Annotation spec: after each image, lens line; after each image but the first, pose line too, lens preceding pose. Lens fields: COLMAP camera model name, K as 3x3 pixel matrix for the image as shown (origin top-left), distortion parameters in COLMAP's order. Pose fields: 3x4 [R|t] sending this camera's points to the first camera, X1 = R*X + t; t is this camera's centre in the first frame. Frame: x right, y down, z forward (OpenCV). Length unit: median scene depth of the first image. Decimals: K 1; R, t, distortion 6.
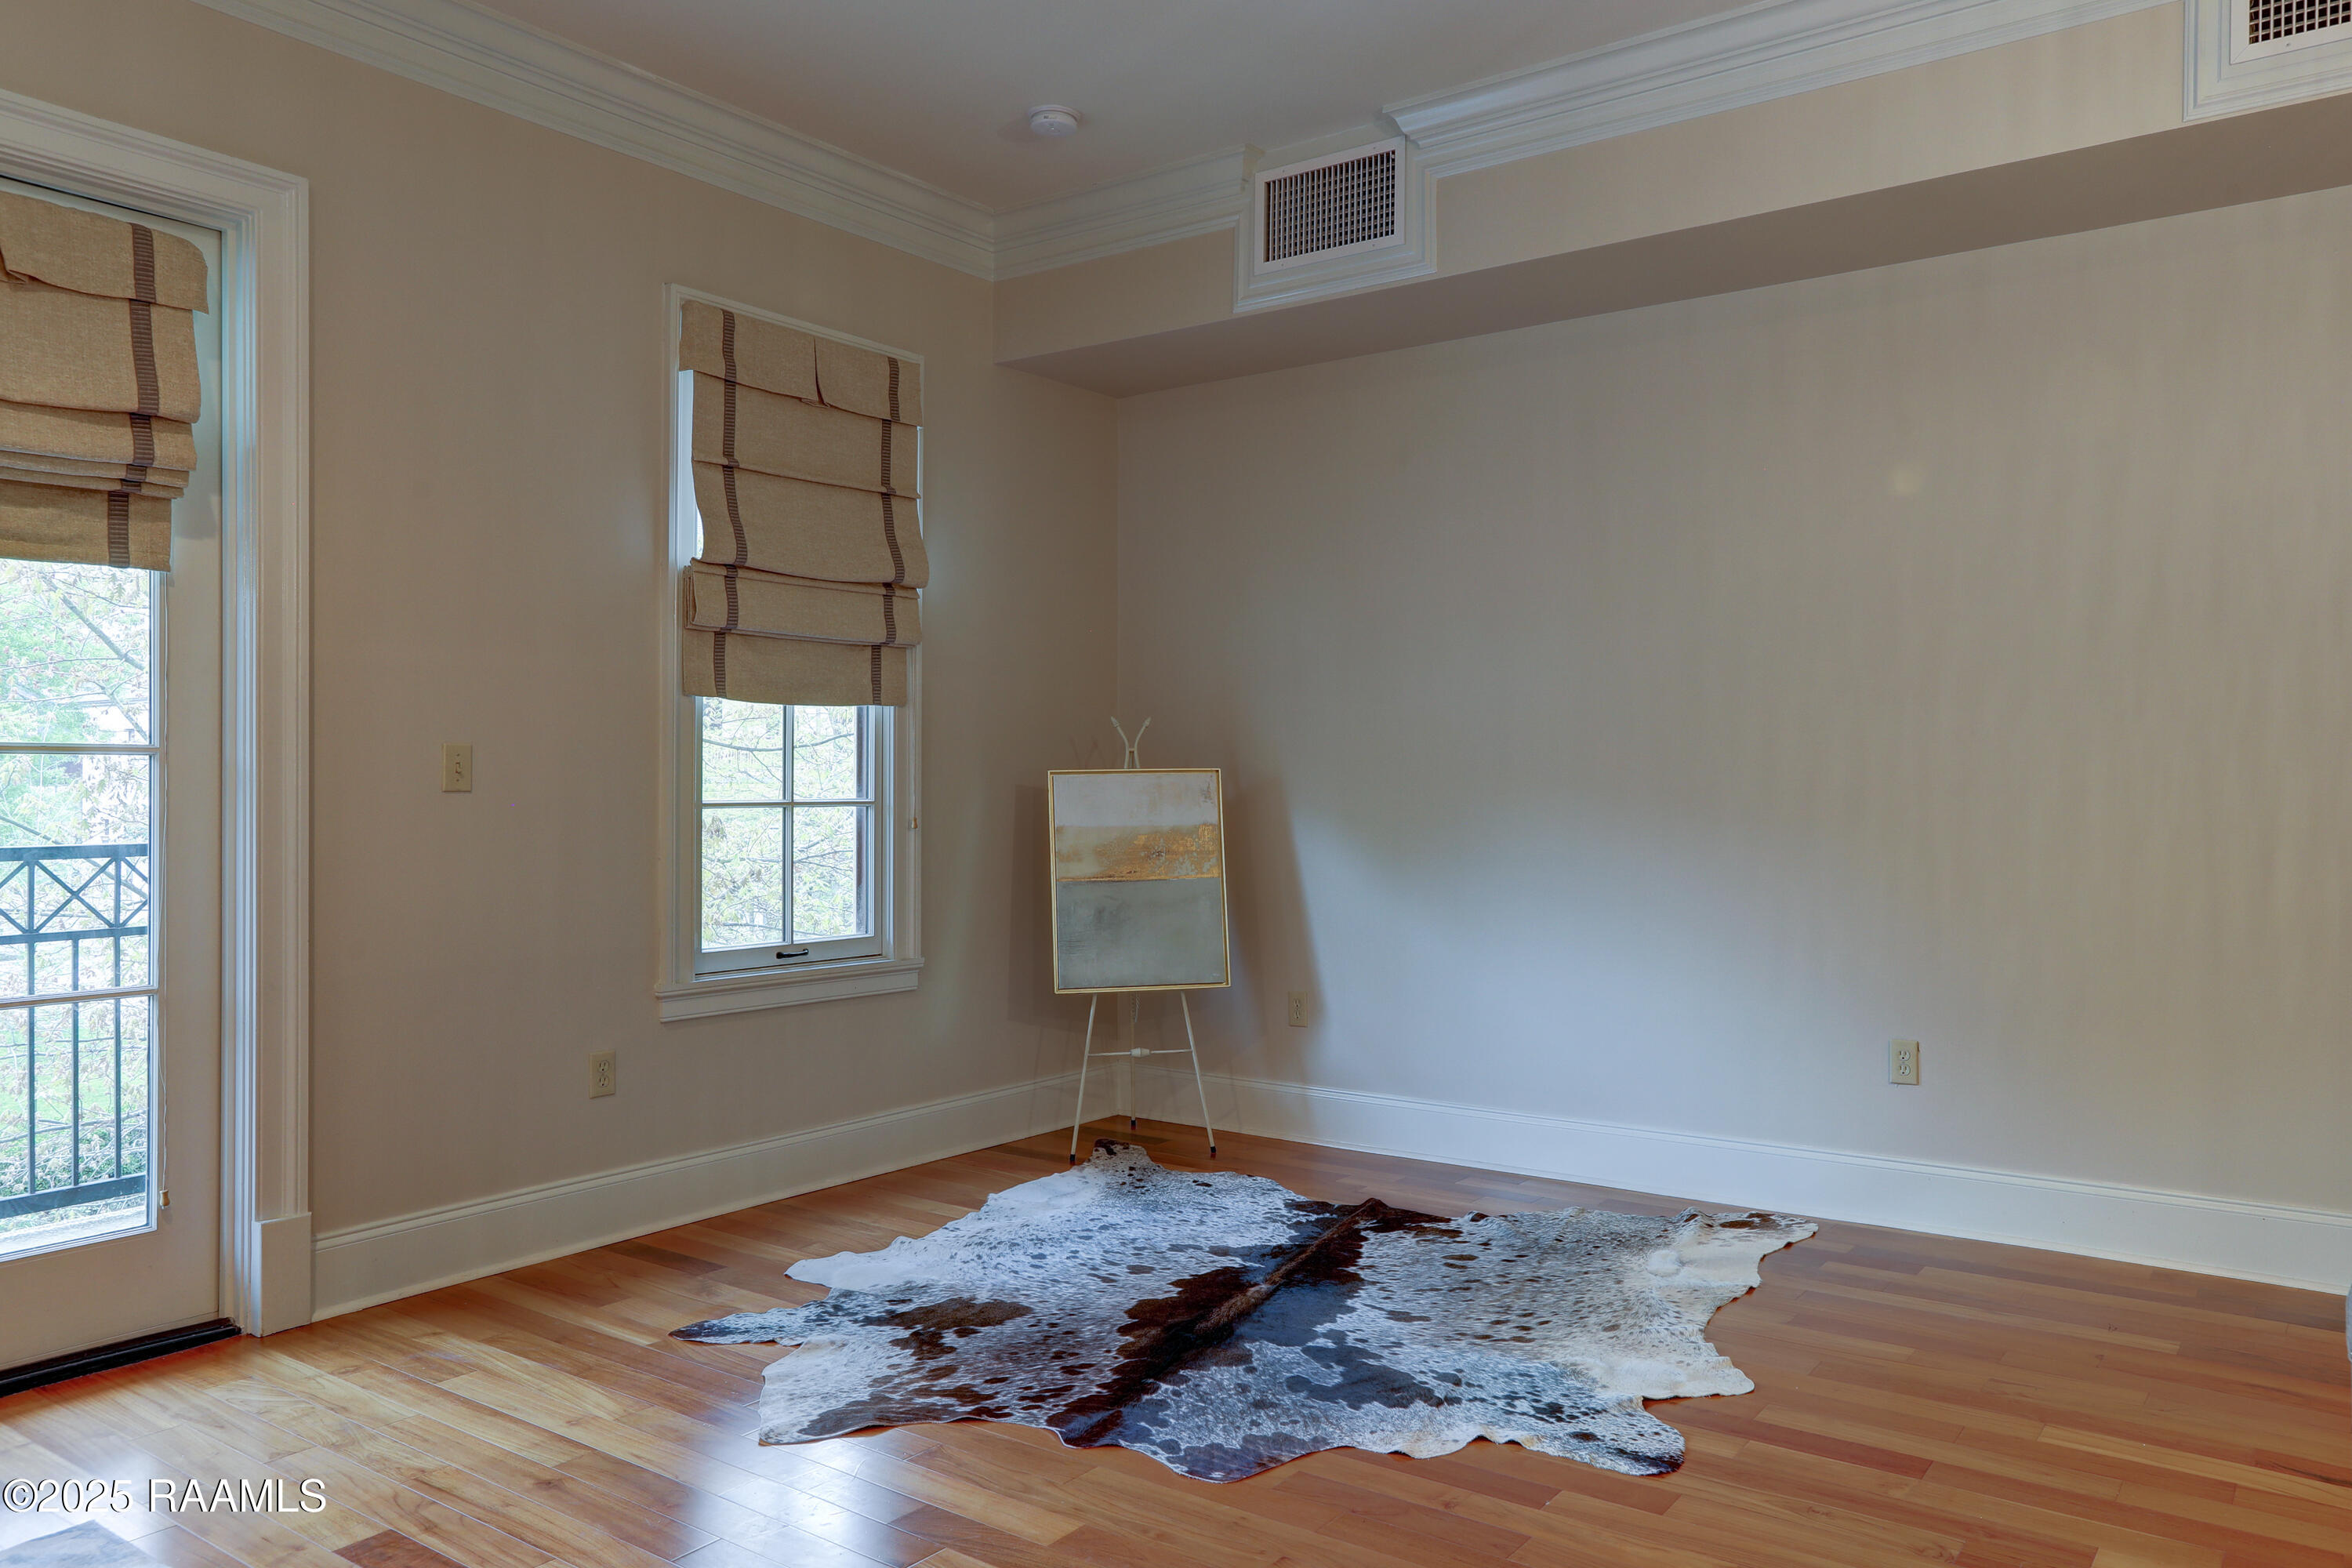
lens RADIAL K [[1625.0, 0, 1177.9], [0, 1625.0, 774.2], [0, 0, 1]] dist [-0.038935, 0.001671]
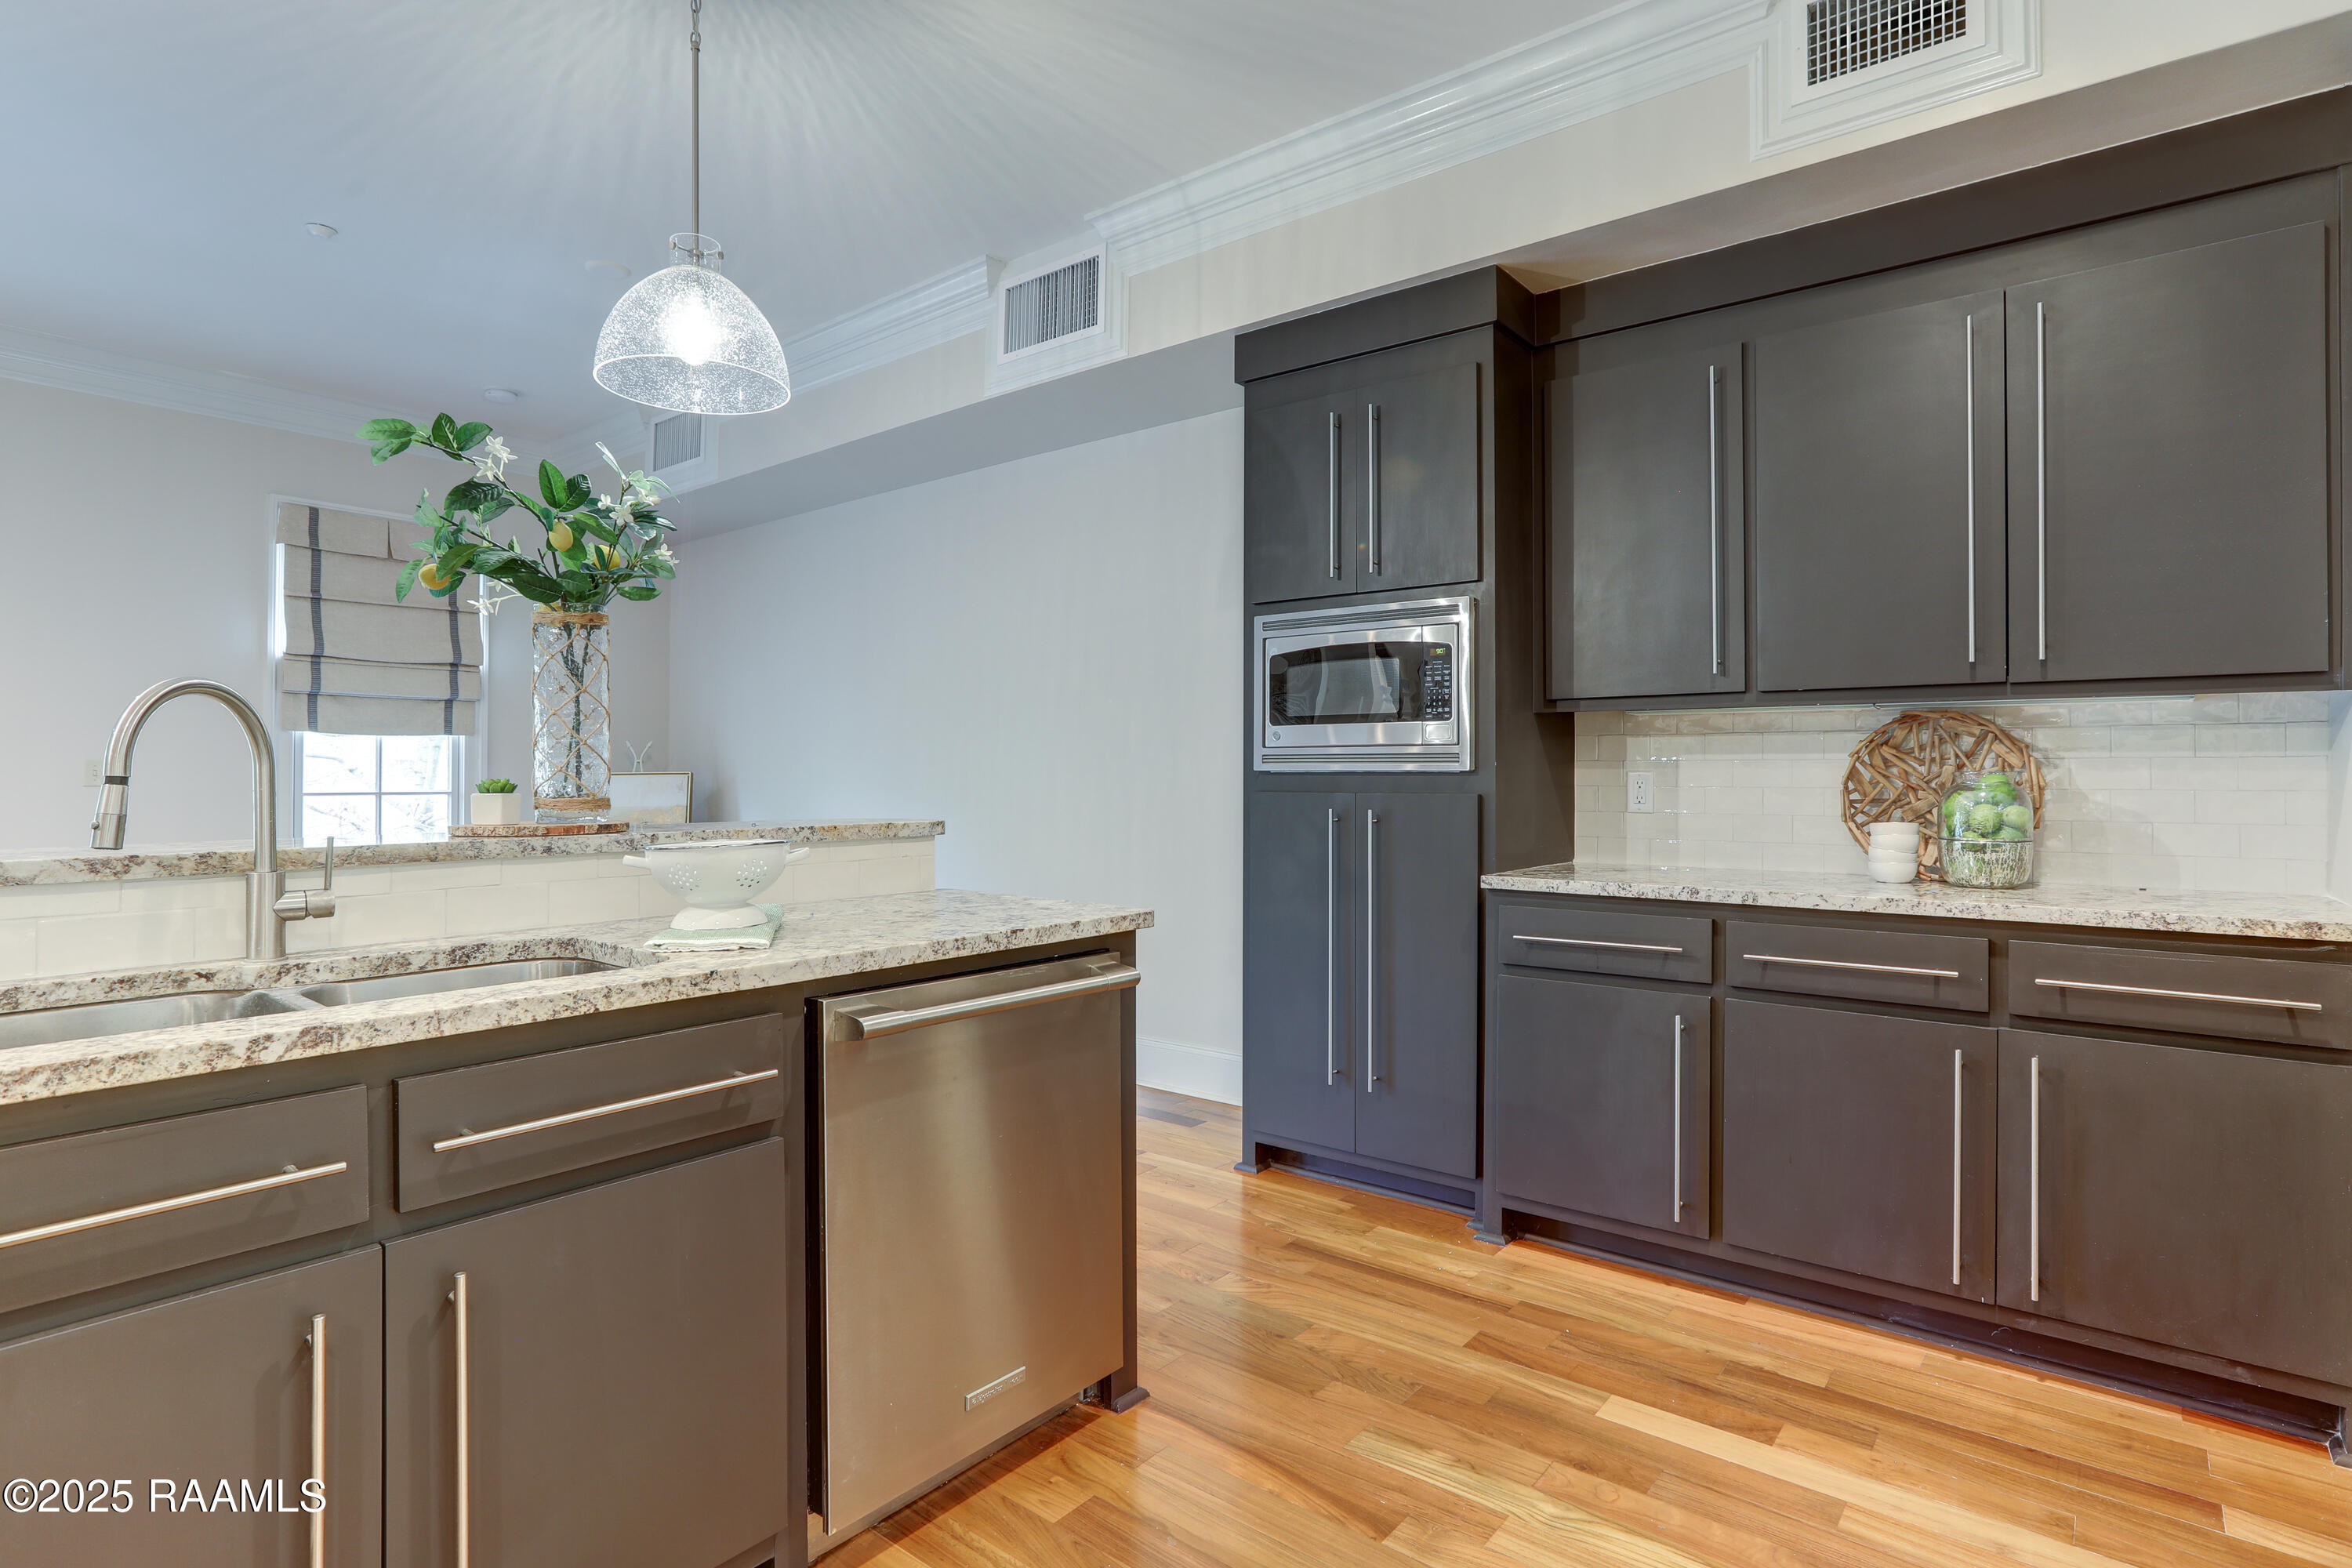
lens RADIAL K [[1163.8, 0, 1217.4], [0, 1163.8, 770.0], [0, 0, 1]] dist [-0.003217, 0.000979]
pose [[0.997802, 0.001697, -0.066243, 0.725624], [-0.001756, 0.999998, -0.000832, -0.006856], [0.066241, 0.000947, 0.997803, -0.168256]]
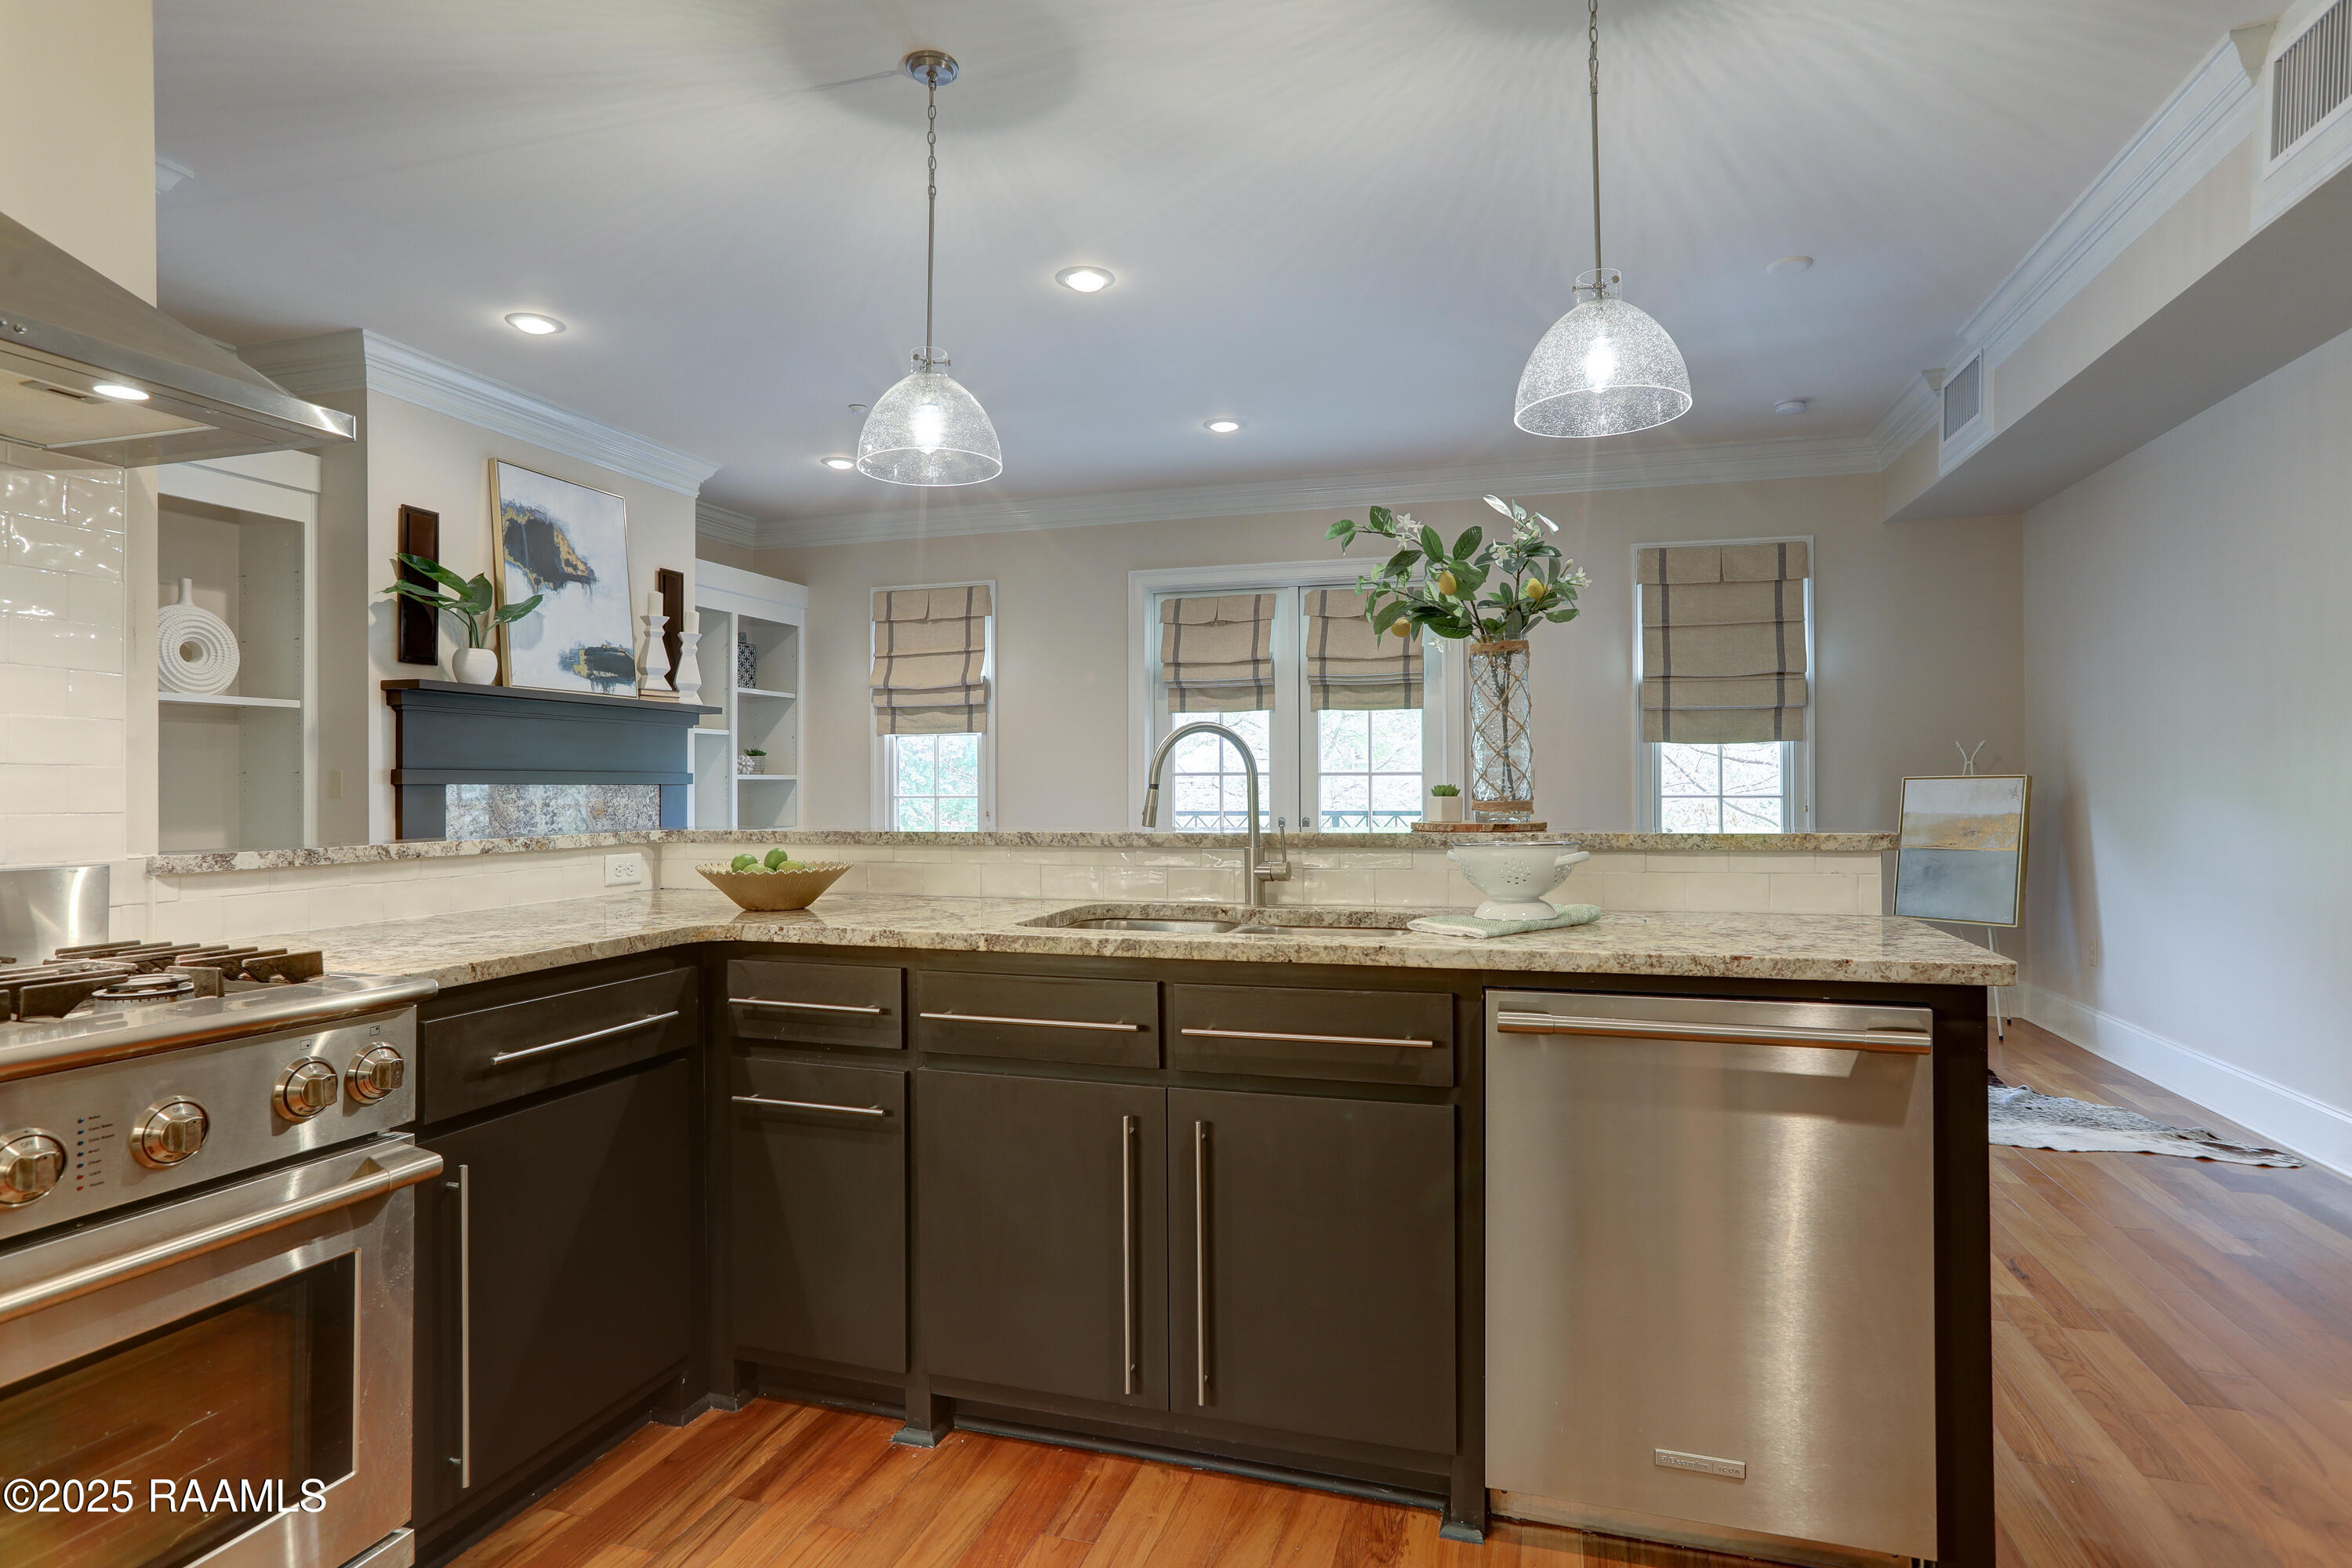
lens RADIAL K [[1242.8, 0, 1182.8], [0, 1242.8, 776.2], [0, 0, 1]] dist [0.006218, 0.002664]
pose [[0.311577, -0.005771, -0.950203, 0.939311], [0.009362, 0.999952, -0.003004, -0.006639], [0.950175, -0.007960, 0.311616, -0.044533]]
